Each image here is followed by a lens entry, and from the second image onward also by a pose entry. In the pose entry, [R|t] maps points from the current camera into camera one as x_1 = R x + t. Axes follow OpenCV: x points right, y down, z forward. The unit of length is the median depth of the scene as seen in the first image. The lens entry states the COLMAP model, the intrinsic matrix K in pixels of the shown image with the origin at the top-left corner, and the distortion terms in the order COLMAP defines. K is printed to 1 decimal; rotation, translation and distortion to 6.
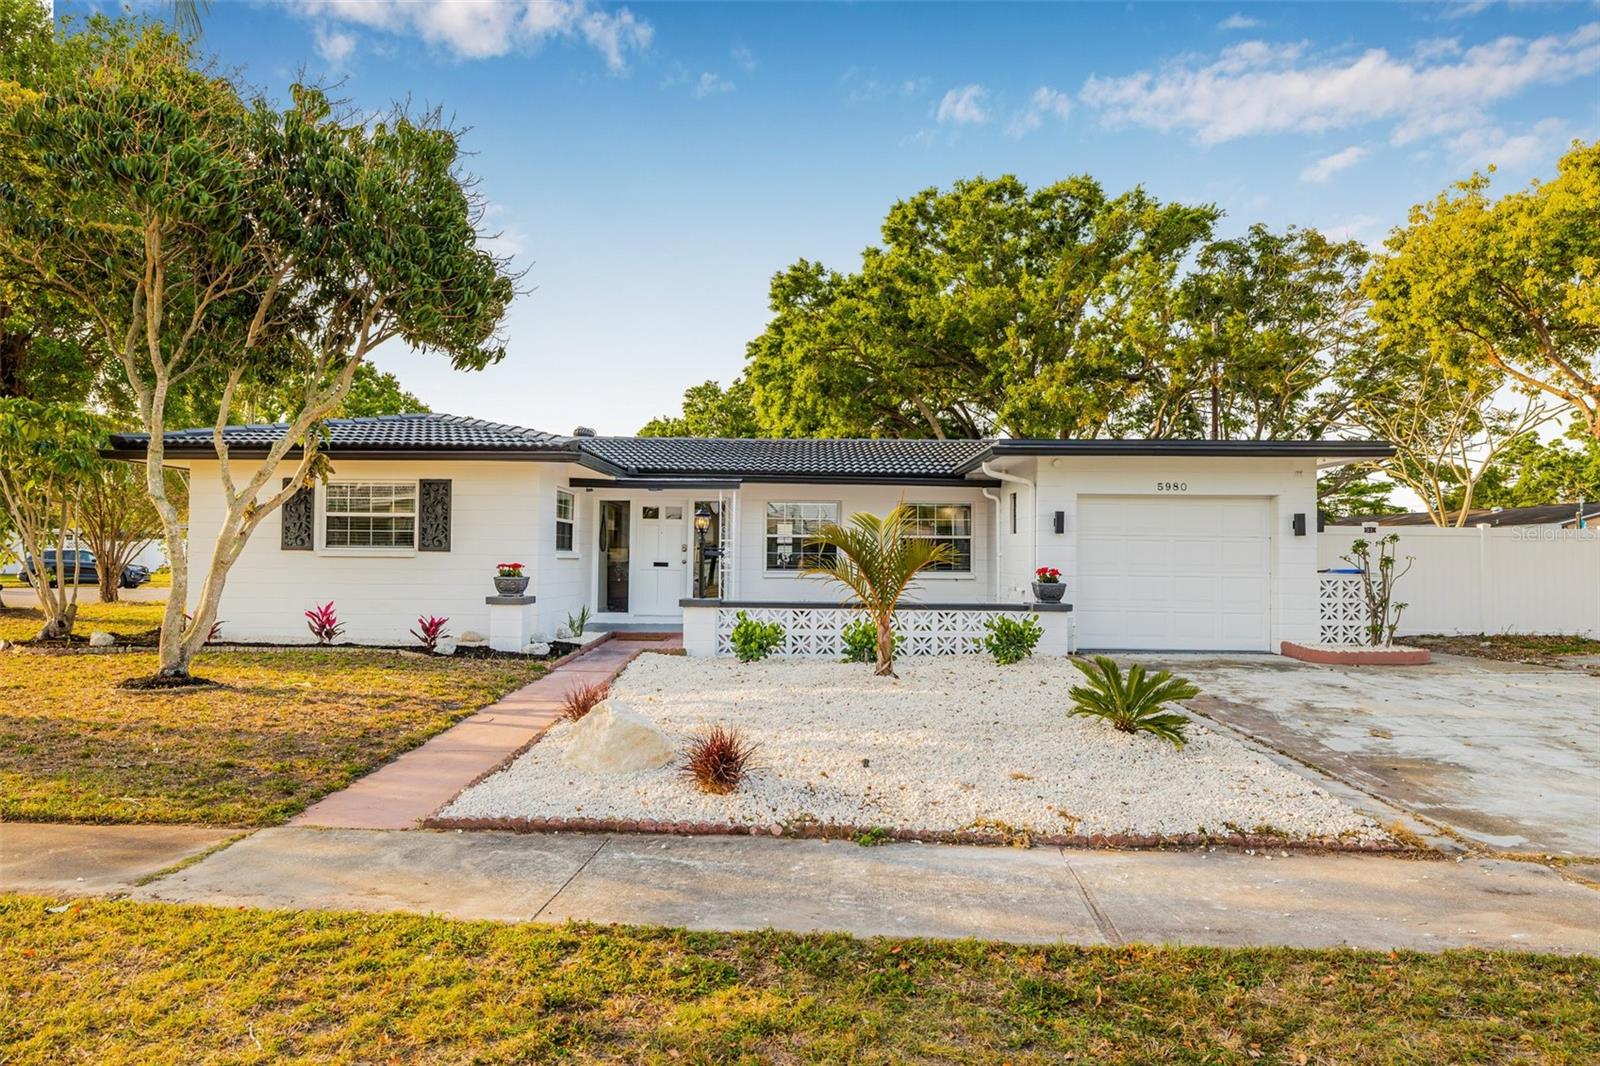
lens RADIAL K [[1007.8, 0, 796.1], [0, 1007.8, 526.0], [0, 0, 1]] dist [0.004324, -0.000255]
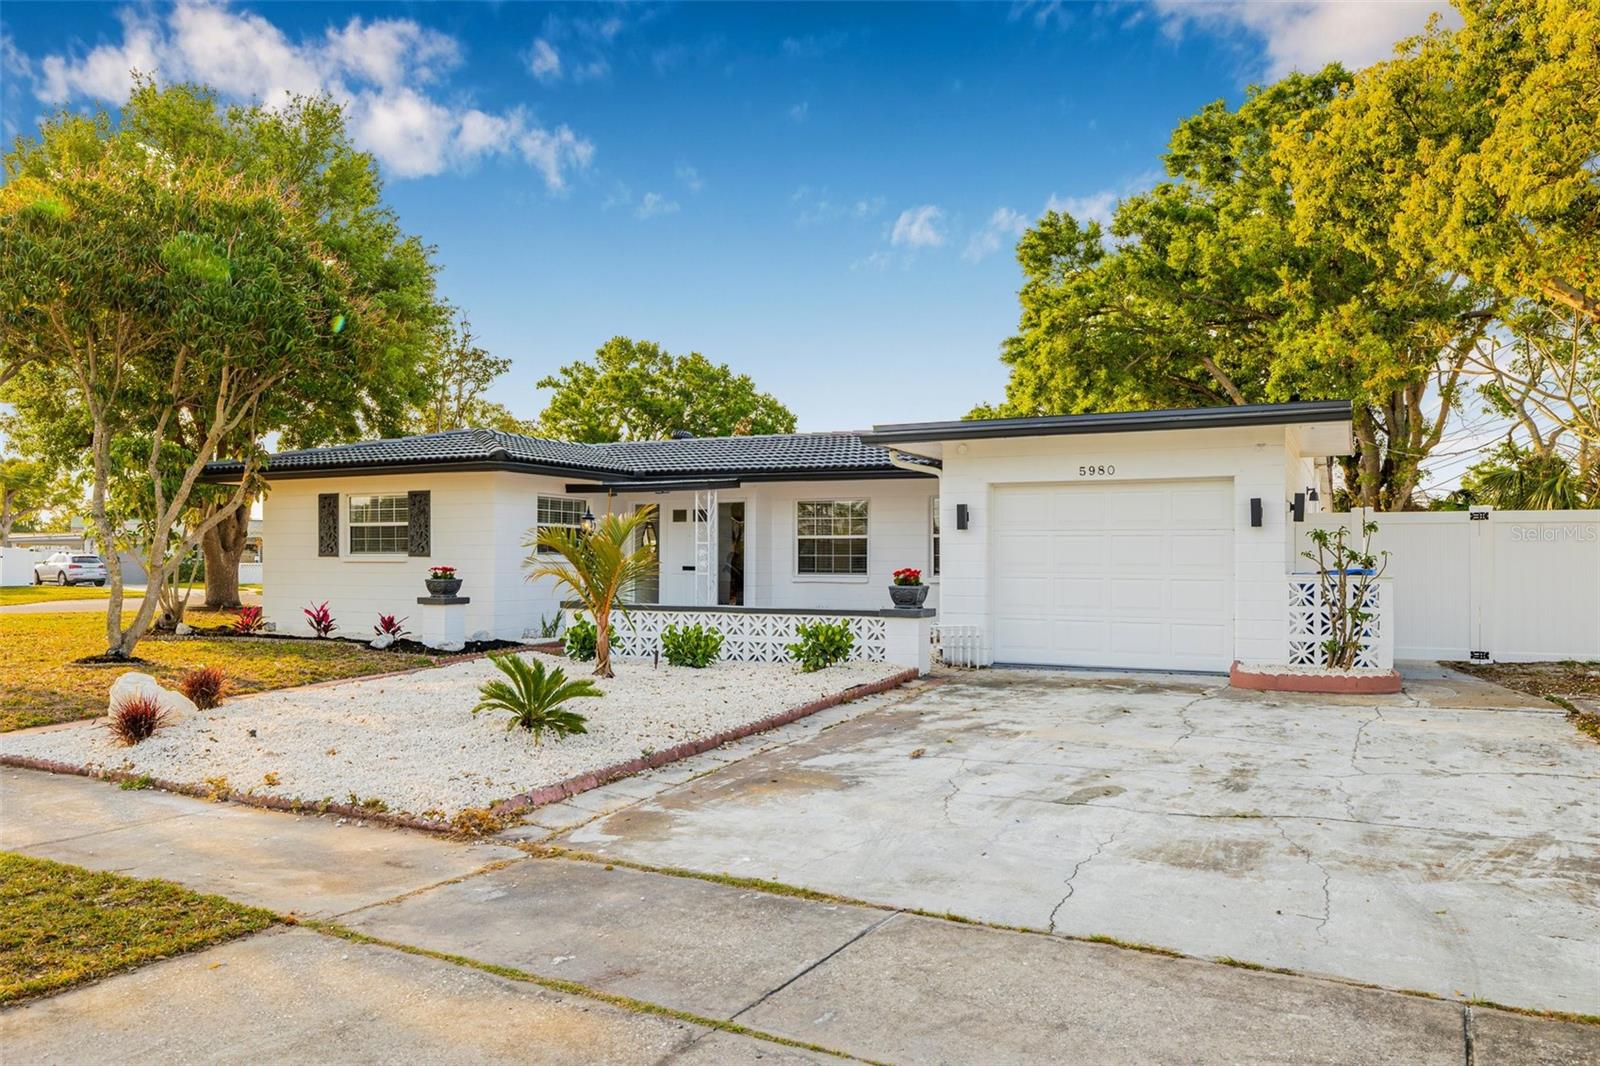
lens RADIAL K [[1169.0, 0, 799.2], [0, 1169.0, 546.6], [0, 0, 1]] dist [-0.008857, 0.002455]
pose [[0.903503, -0.012645, -0.428395, 0.595437], [0.019283, 0.999752, 0.011160, 0.008537], [0.428148, -0.018344, 0.903522, 0.029570]]
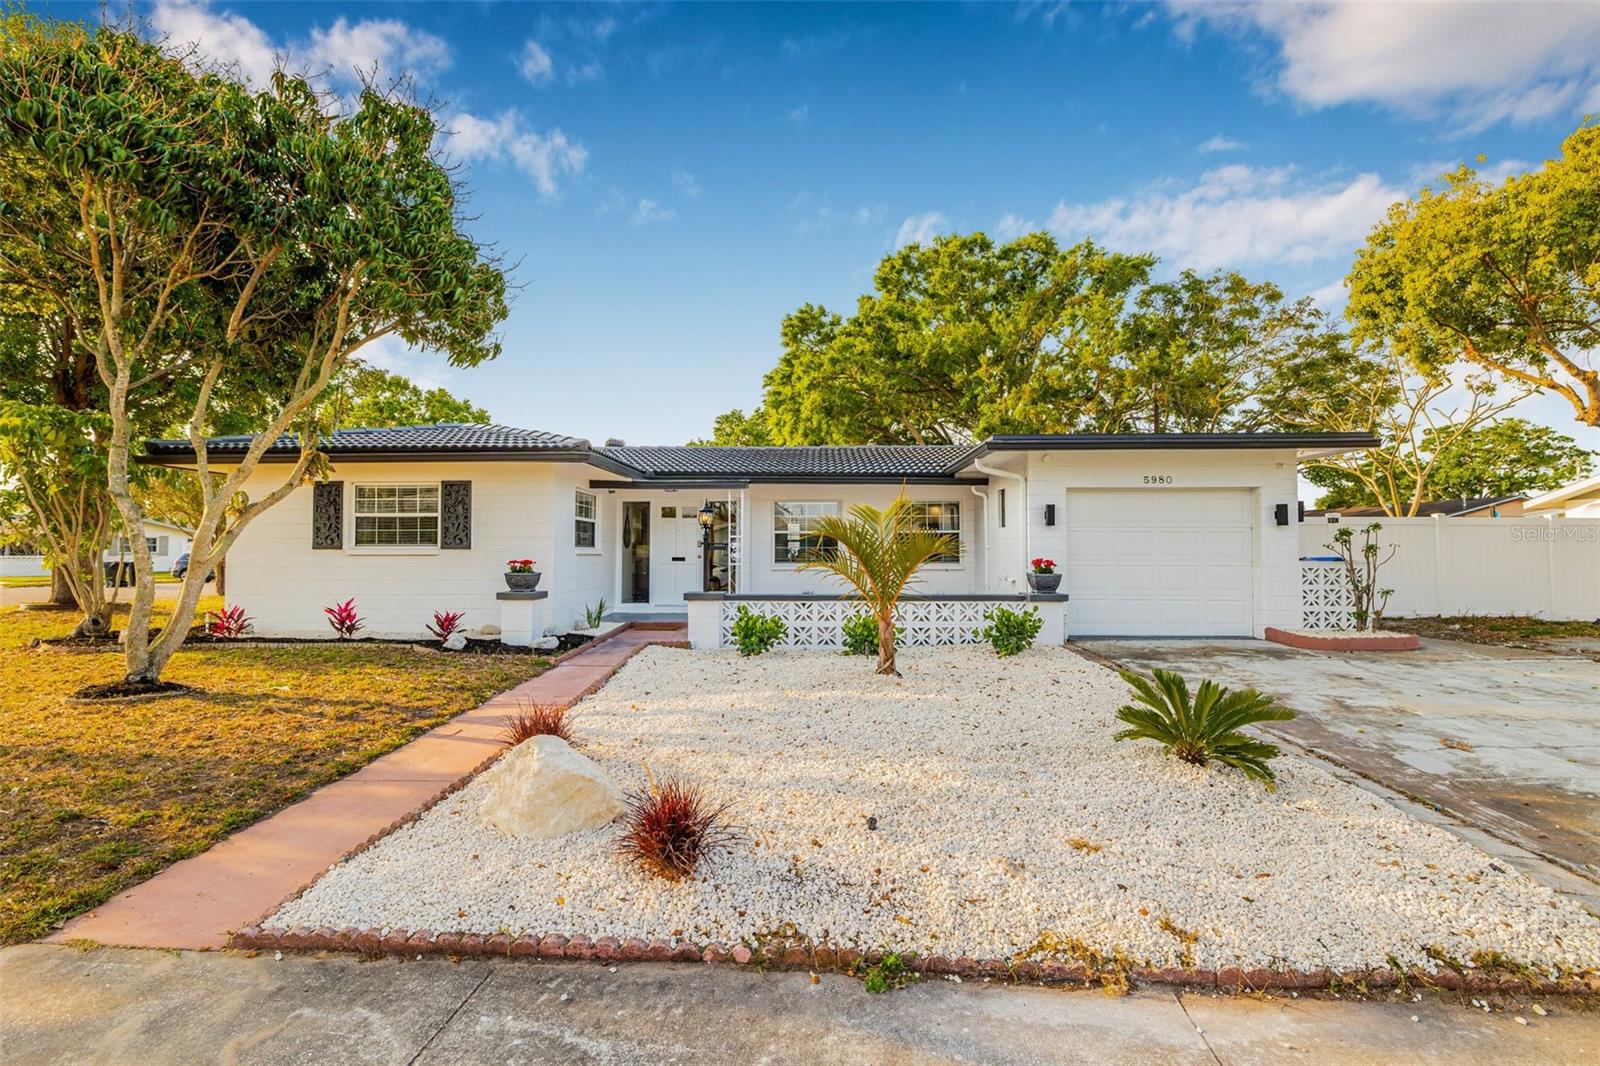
lens RADIAL K [[773.0, 0, 799.3], [0, 773.0, 522.6], [0, 0, 1]] dist [-0.001859, -0.000384]
pose [[0.999864, -0.010661, -0.012579, 0.012054], [0.010574, 0.999920, -0.006964, 0.007422], [0.012652, 0.006830, 0.999897, 0.207509]]
